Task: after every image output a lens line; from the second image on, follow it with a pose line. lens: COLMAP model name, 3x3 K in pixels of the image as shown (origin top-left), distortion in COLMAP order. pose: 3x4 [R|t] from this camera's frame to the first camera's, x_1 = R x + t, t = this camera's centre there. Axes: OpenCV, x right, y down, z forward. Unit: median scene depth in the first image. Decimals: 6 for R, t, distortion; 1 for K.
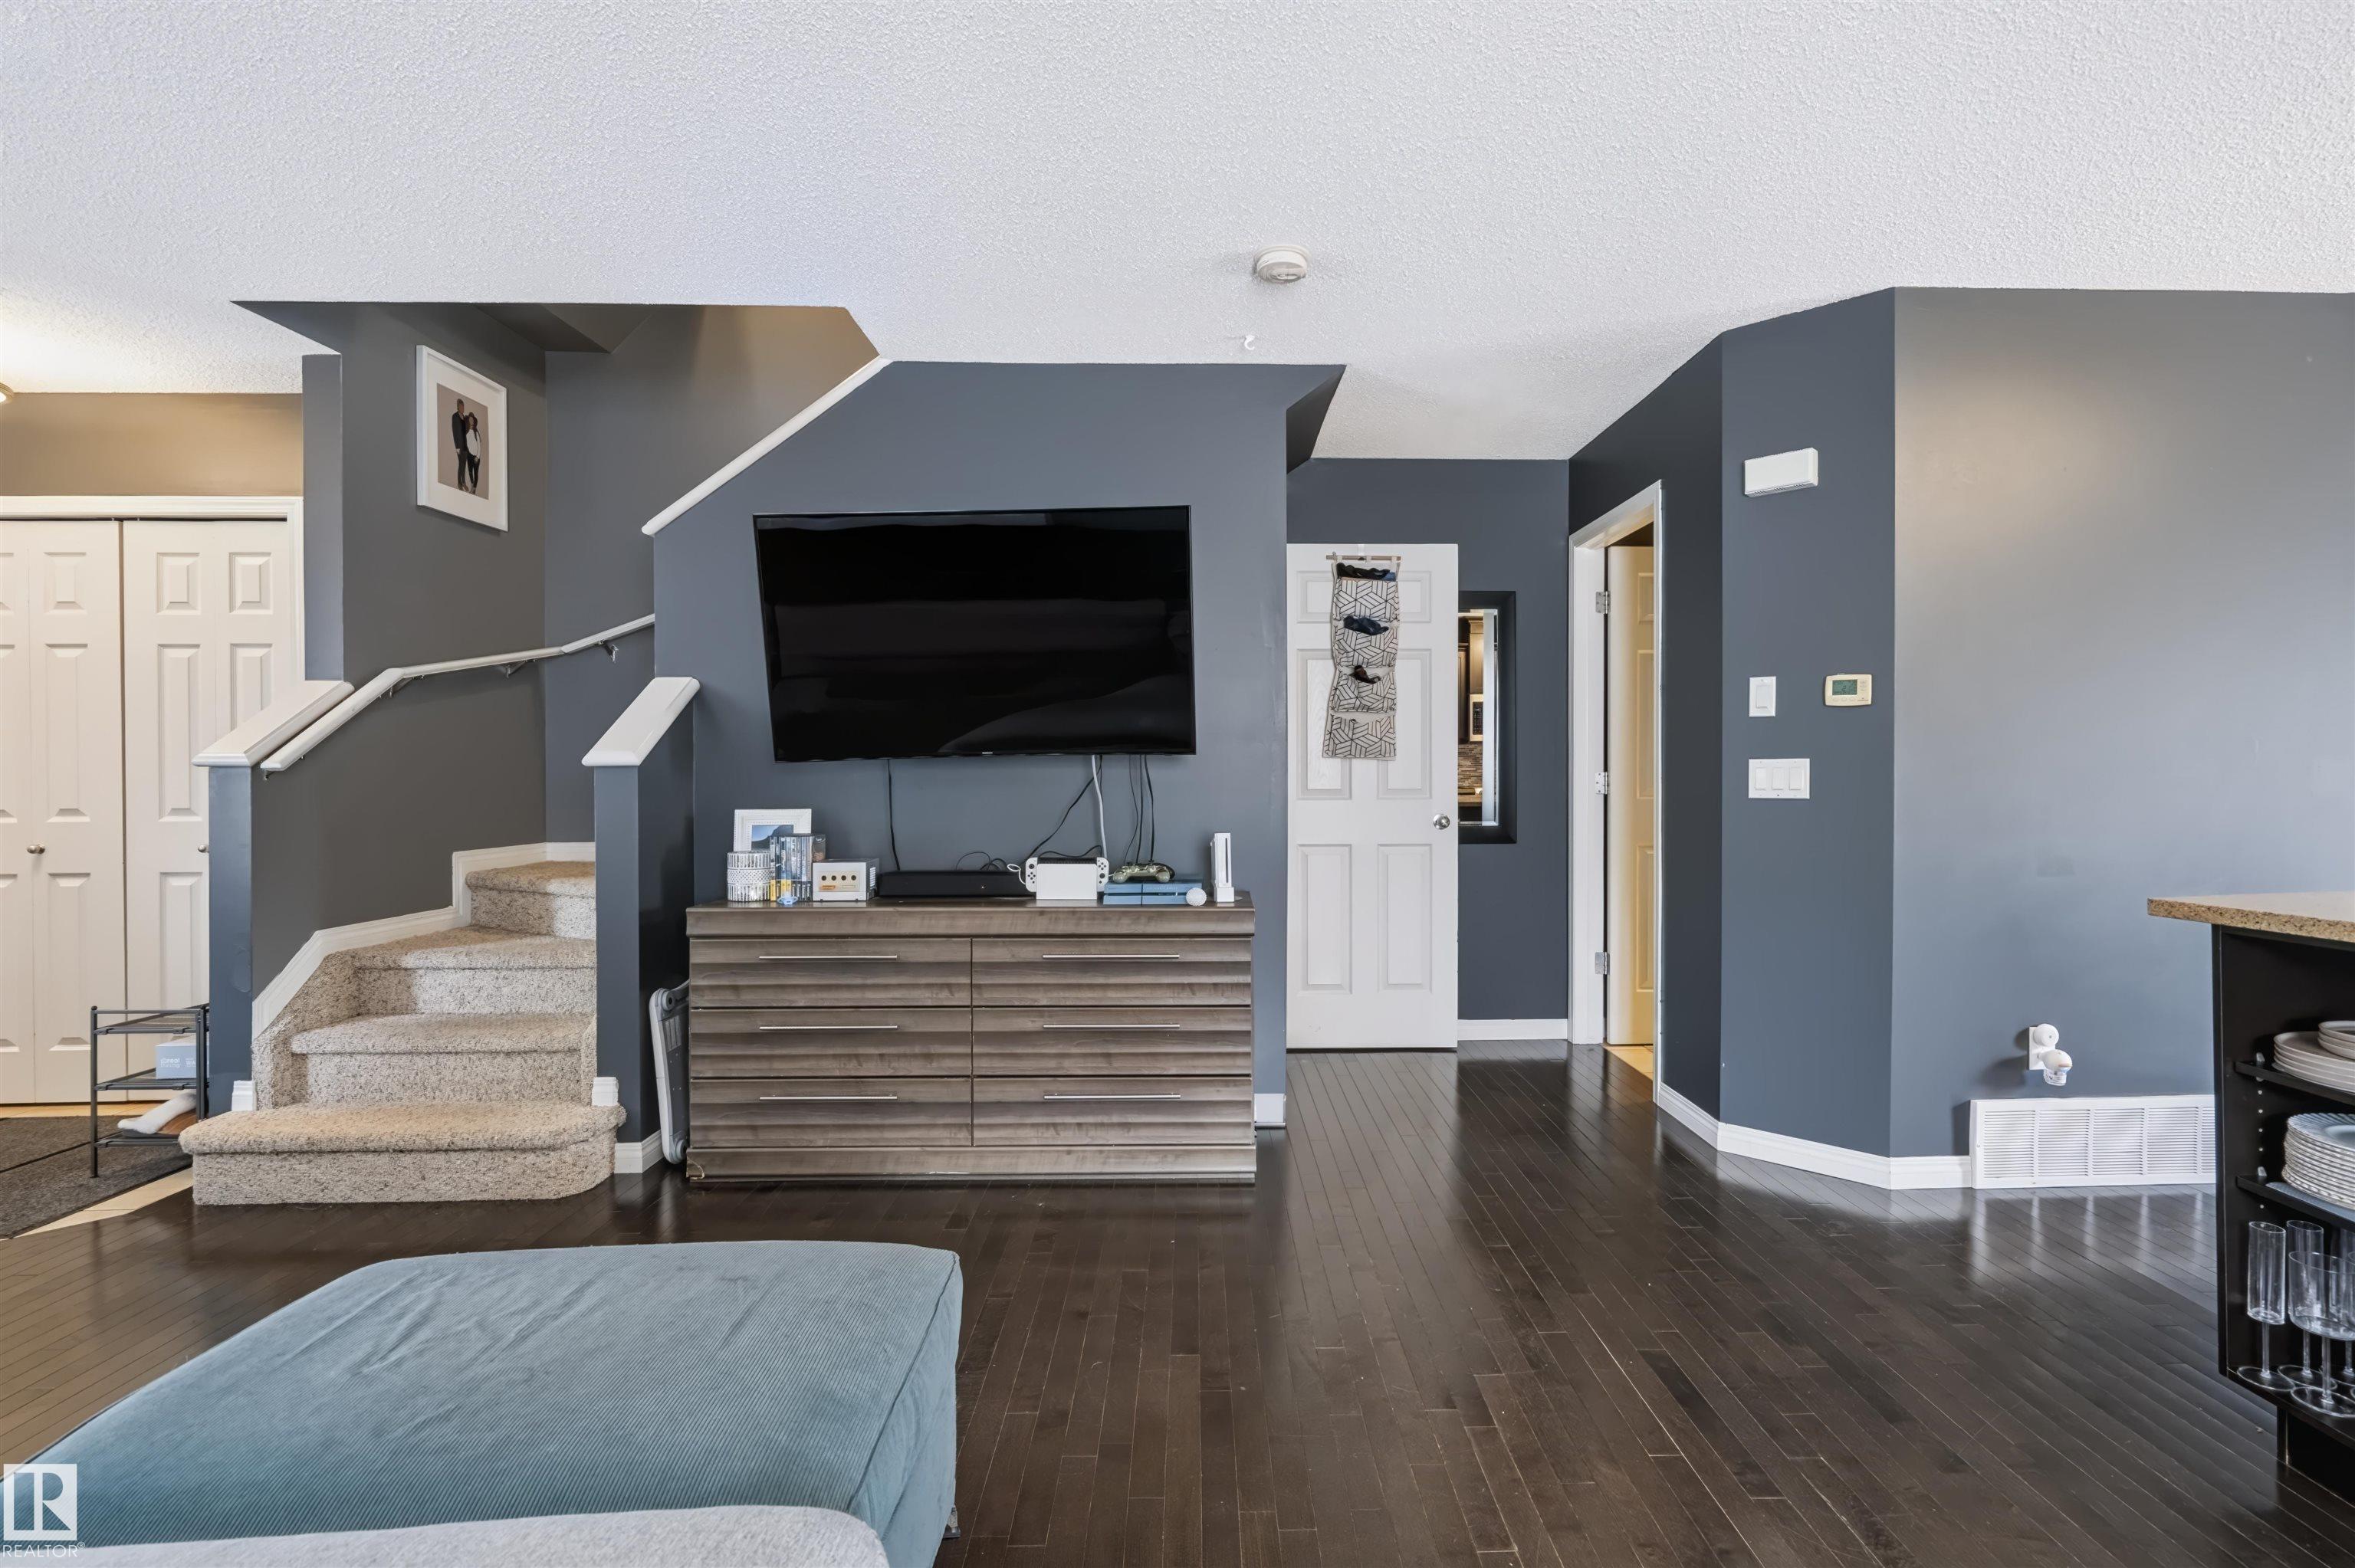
lens RADIAL K [[1120.5, 0, 1221.8], [0, 1120.5, 780.3], [0, 0, 1]] dist [0.020258, -0.000071]
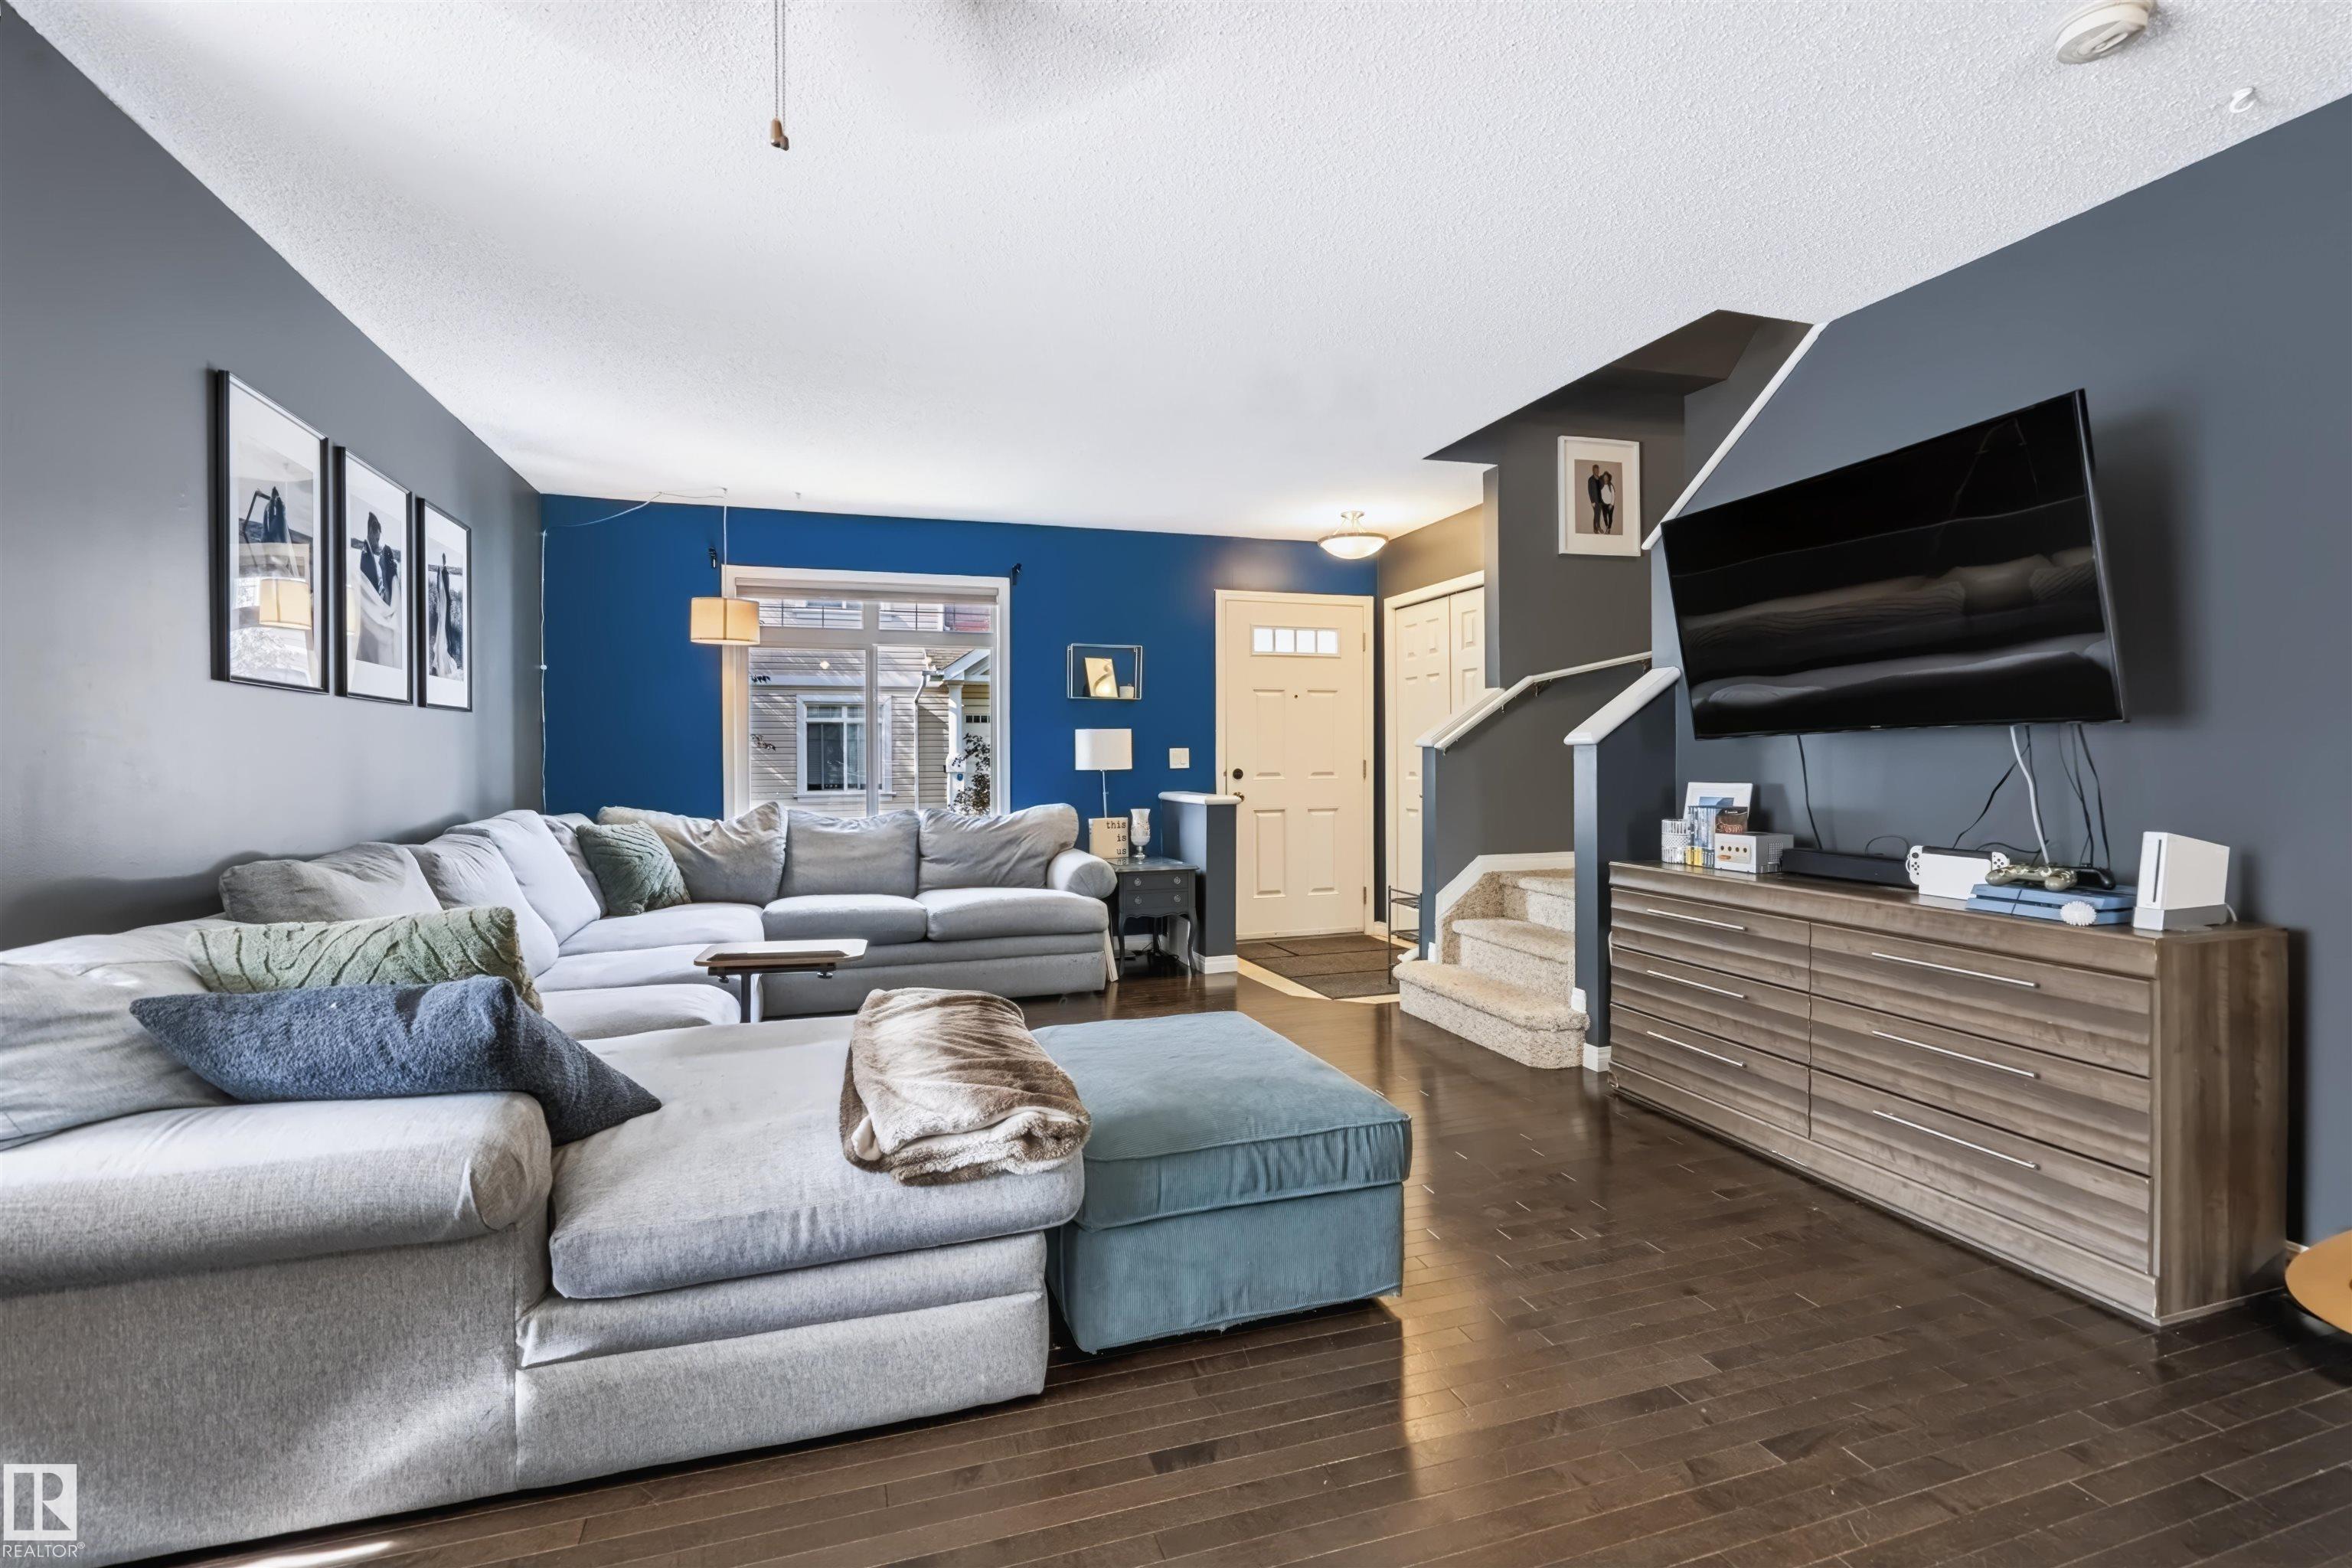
lens RADIAL K [[1119.3, 0, 1220.3], [0, 1119.3, 780.3], [0, 0, 1]] dist [0.020258, -0.000071]
pose [[0.302385, 0.023162, -0.952905, 0.527522], [-0.003850, 0.999726, 0.023078, 0.000211], [0.953178, -0.003309, 0.302391, 0.230745]]
